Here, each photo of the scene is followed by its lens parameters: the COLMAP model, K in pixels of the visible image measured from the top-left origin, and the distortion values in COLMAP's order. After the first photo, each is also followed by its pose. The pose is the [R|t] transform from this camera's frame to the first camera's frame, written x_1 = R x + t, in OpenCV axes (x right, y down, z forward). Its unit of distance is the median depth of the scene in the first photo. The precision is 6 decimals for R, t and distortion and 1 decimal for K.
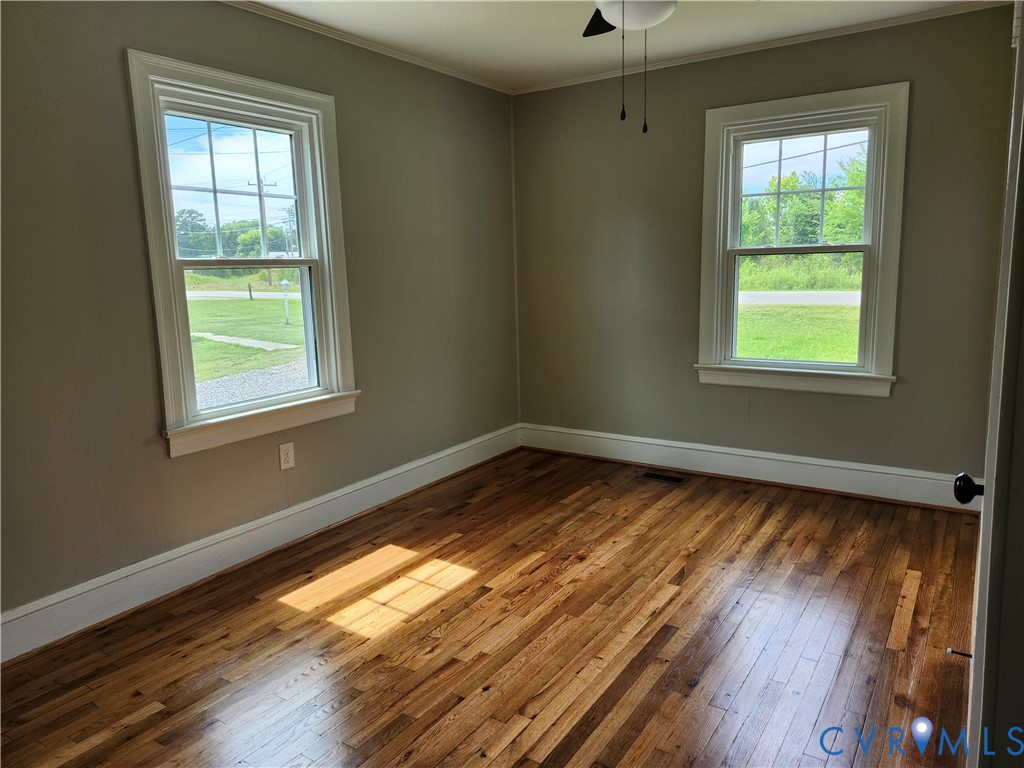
lens RADIAL K [[715.0, 0, 510.5], [0, 715.0, 376.7], [0, 0, 1]] dist [0.072757, -0.085598]
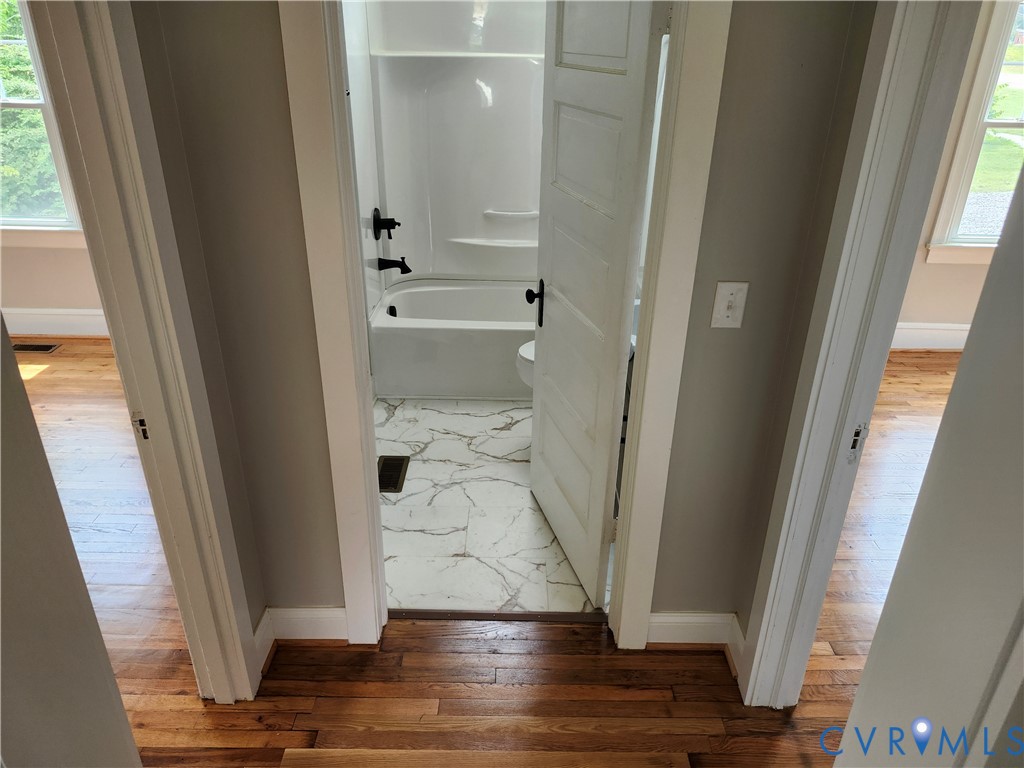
lens RADIAL K [[715.0, 0, 513.8], [0, 715.0, 393.8], [0, 0, 1]] dist [0.072757, -0.085598]
pose [[0.550036, 0.397355, -0.734554, 0.261864], [-0.156594, 0.913028, 0.376641, -0.069544], [0.820328, -0.092139, 0.564422, -0.551302]]
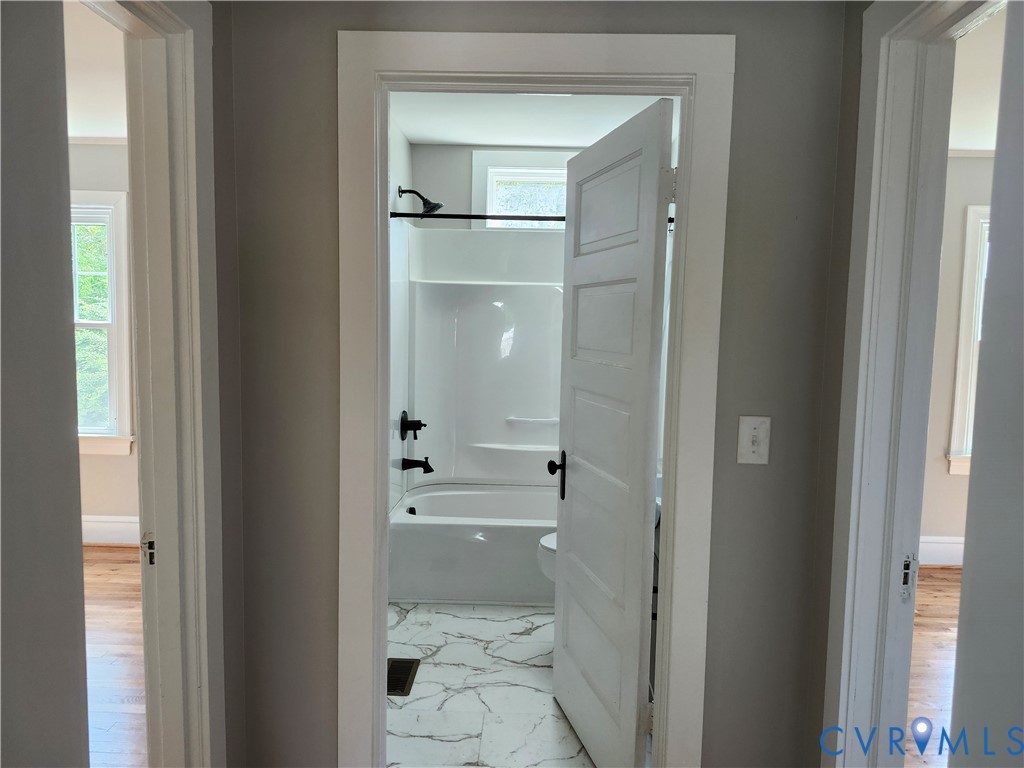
lens RADIAL K [[715.0, 0, 515.0], [0, 715.0, 384.4], [0, 0, 1]] dist [0.072757, -0.085598]
pose [[0.527528, 0.109611, -0.842437, 0.287311], [-0.162782, 0.986309, 0.026397, 0.037376], [0.833796, 0.123208, 0.538148, -0.552524]]
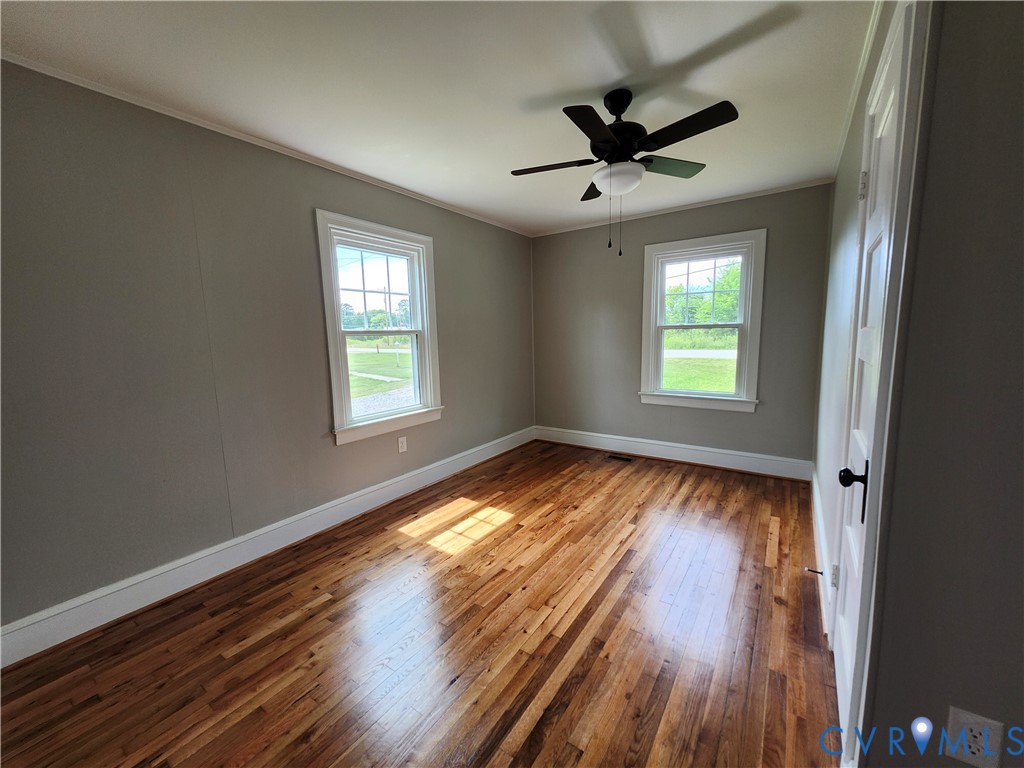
lens RADIAL K [[402.5, 0, 514.0], [0, 402.5, 388.4], [0, 0, 1]] dist [0.004304, -0.000784]
pose [[0.999837, 0.006627, -0.016817, -0.035027], [-0.006969, 0.999767, -0.020406, -0.006735], [0.016678, 0.020520, 0.999650, 0.052148]]
